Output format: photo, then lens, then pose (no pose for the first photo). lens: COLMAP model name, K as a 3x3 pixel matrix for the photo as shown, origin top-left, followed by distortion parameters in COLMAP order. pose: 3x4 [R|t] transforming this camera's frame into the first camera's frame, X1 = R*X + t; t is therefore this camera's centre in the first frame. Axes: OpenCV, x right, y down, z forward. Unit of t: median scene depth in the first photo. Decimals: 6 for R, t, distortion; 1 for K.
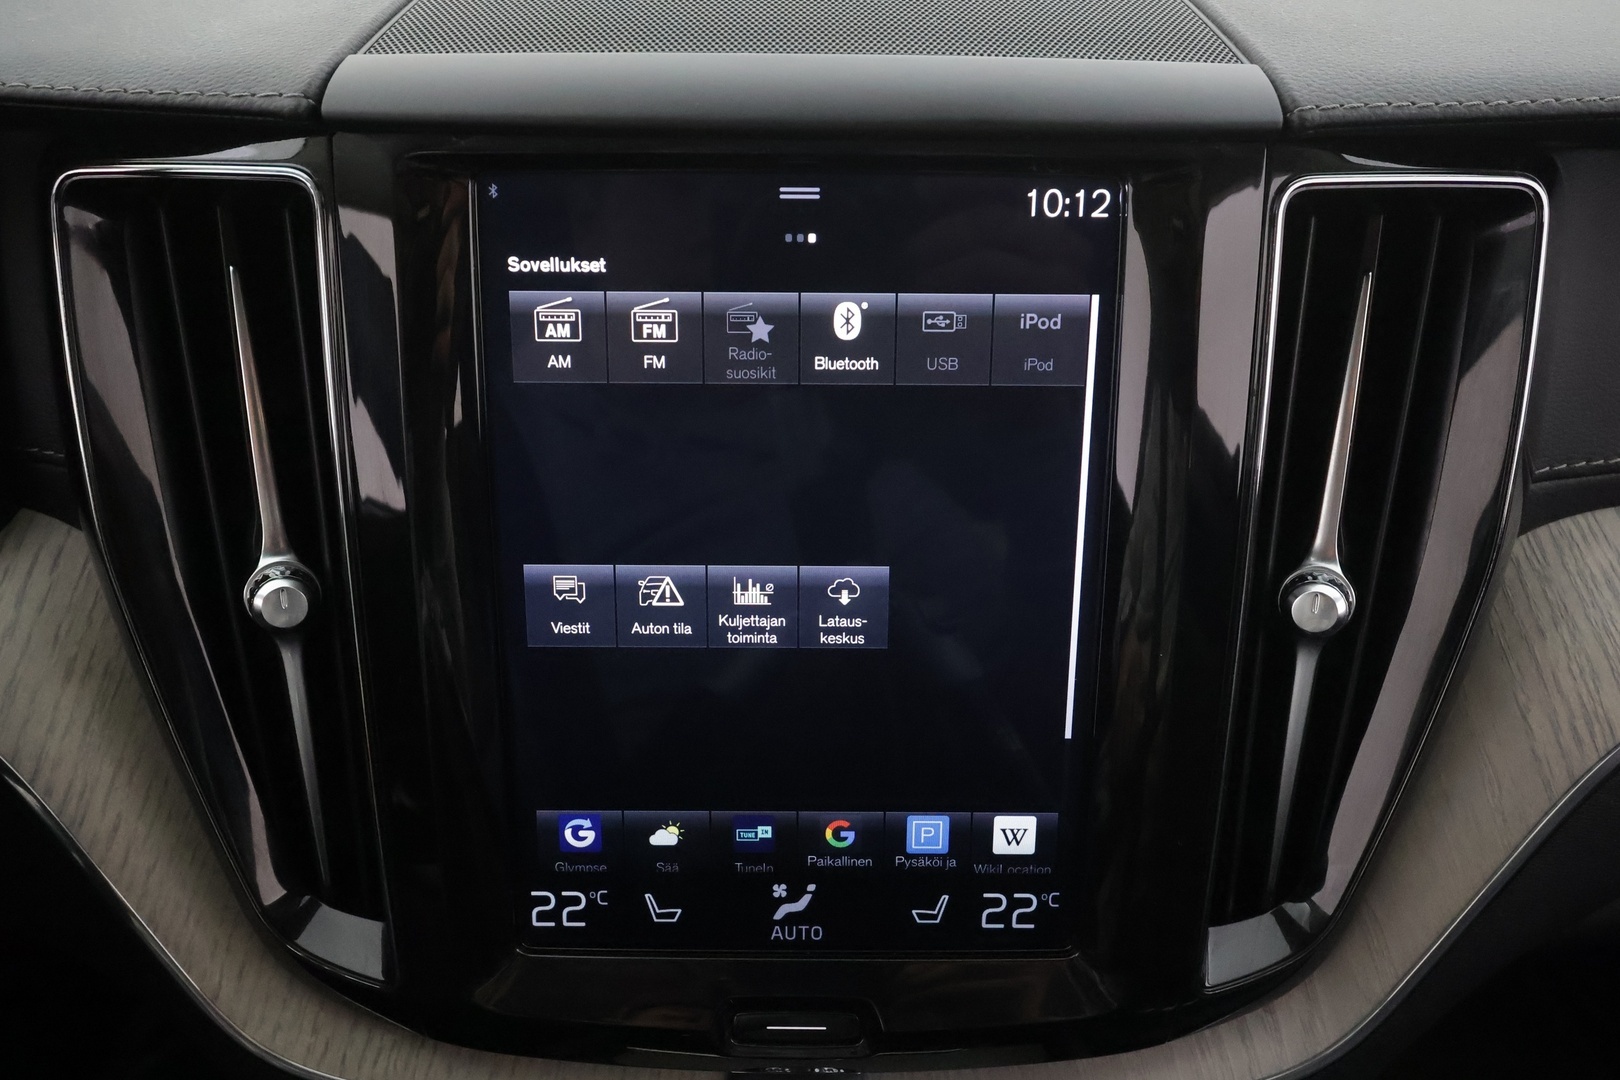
lens RADIAL K [[1150.9, 0, 808.1], [0, 1150.9, 547.1], [0, 0, 1]] dist [0.003253, -0.000131]
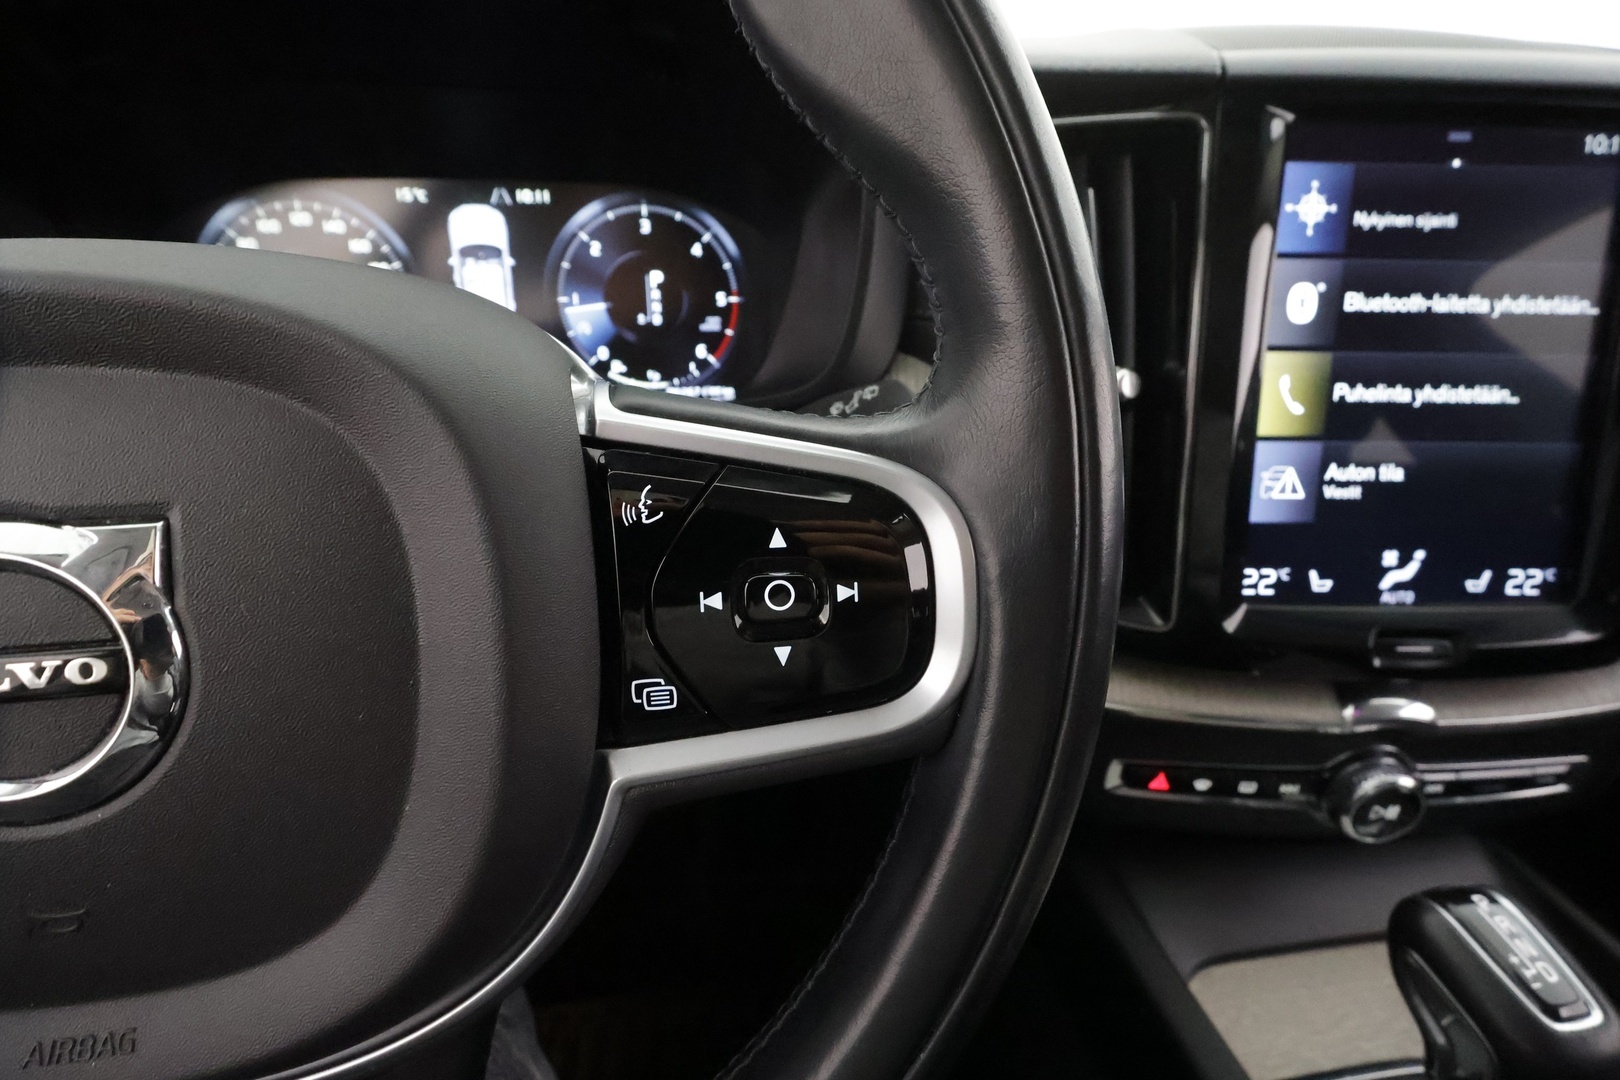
lens RADIAL K [[751.4, 0, 811.1], [0, 751.4, 545.2], [0, 0, 1]] dist [-0.004055, -0.000098]
pose [[0.999636, -0.003149, 0.026803, -0.907813], [0.005285, 0.996780, -0.080008, 0.353336], [-0.026465, 0.080120, 0.996434, -0.055309]]
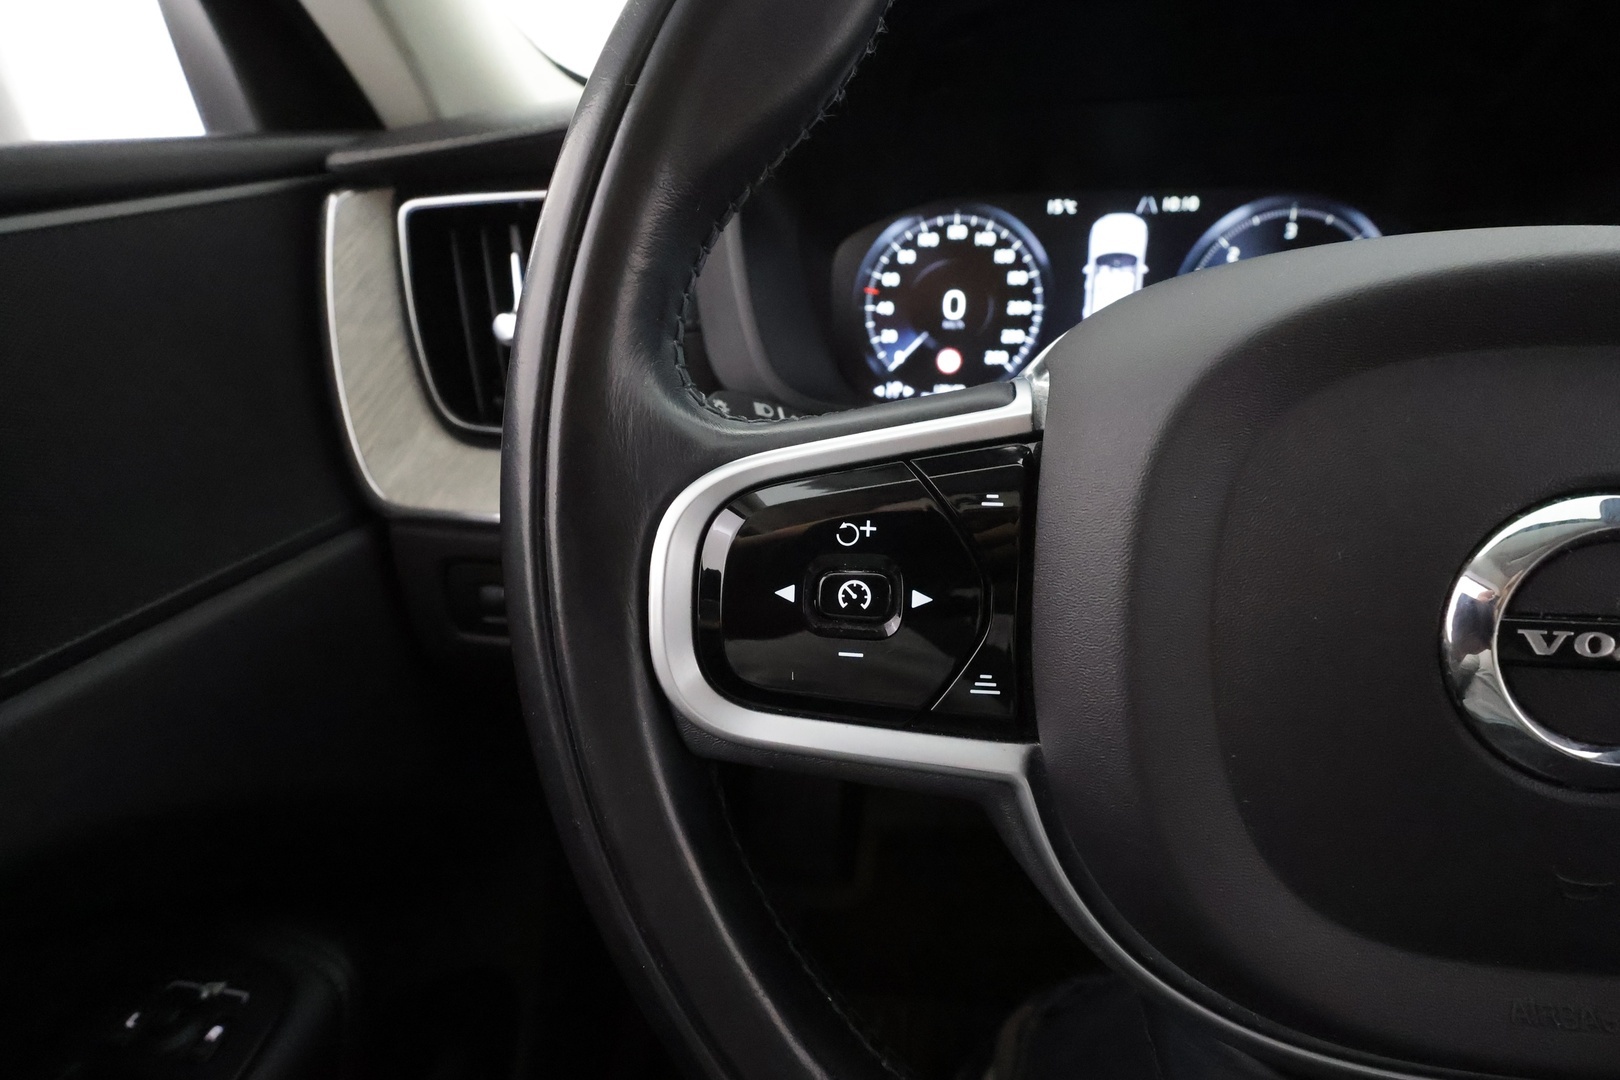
lens RADIAL K [[751.4, 0, 811.1], [0, 751.4, 545.2], [0, 0, 1]] dist [-0.004055, -0.000098]
pose [[0.969221, 0.075026, -0.234484, -1.639537], [-0.097987, 0.991303, -0.087844, 0.411033], [0.225854, 0.108116, 0.968143, -0.140372]]
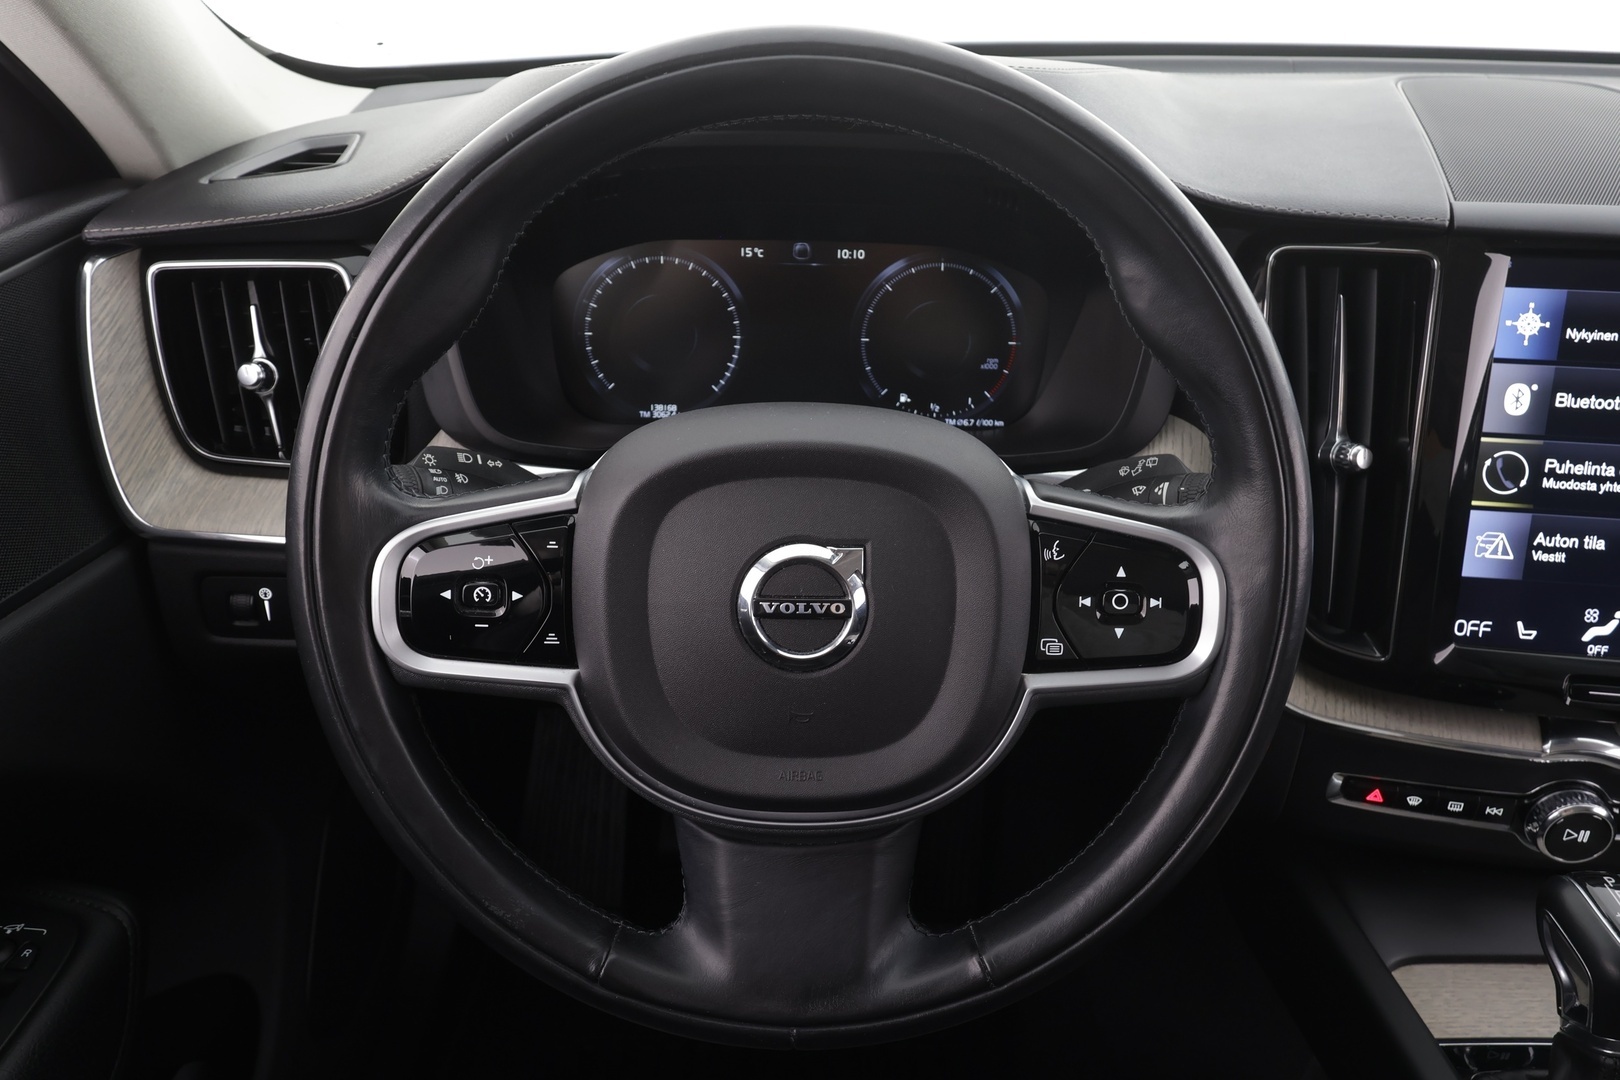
lens RADIAL K [[1133.1, 0, 809.6], [0, 1133.1, 545.8], [0, 0, 1]] dist [0.001613, 0.000468]
pose [[0.992776, 0.063433, -0.101845, -1.168991], [-0.071655, 0.994279, -0.079215, 0.419982], [0.096237, 0.085941, 0.991641, -1.046118]]
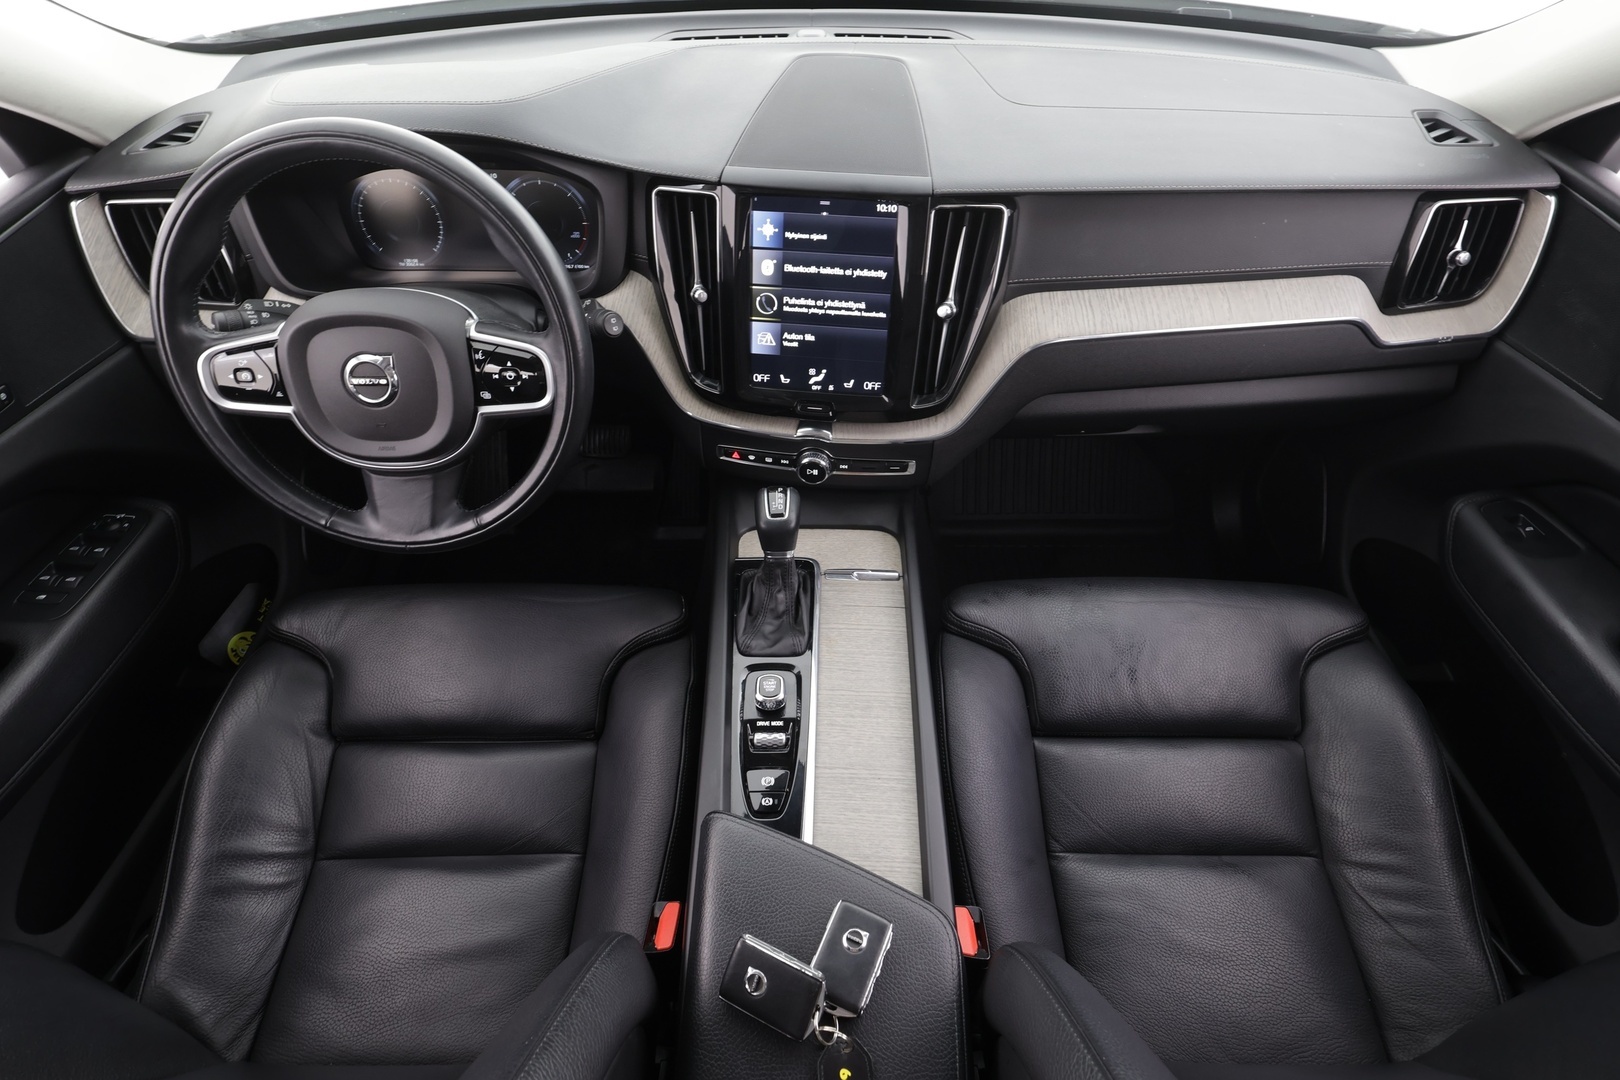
lens RADIAL K [[810.7, 0, 810.6], [0, 810.7, 542.4], [0, 0, 1]] dist [-0.001368, 0.001986]
pose [[0.992484, 0.084263, -0.088742, 0.282577], [-0.061576, 0.970549, 0.232900, 0.204141], [0.105753, -0.225685, 0.968443, -2.017026]]
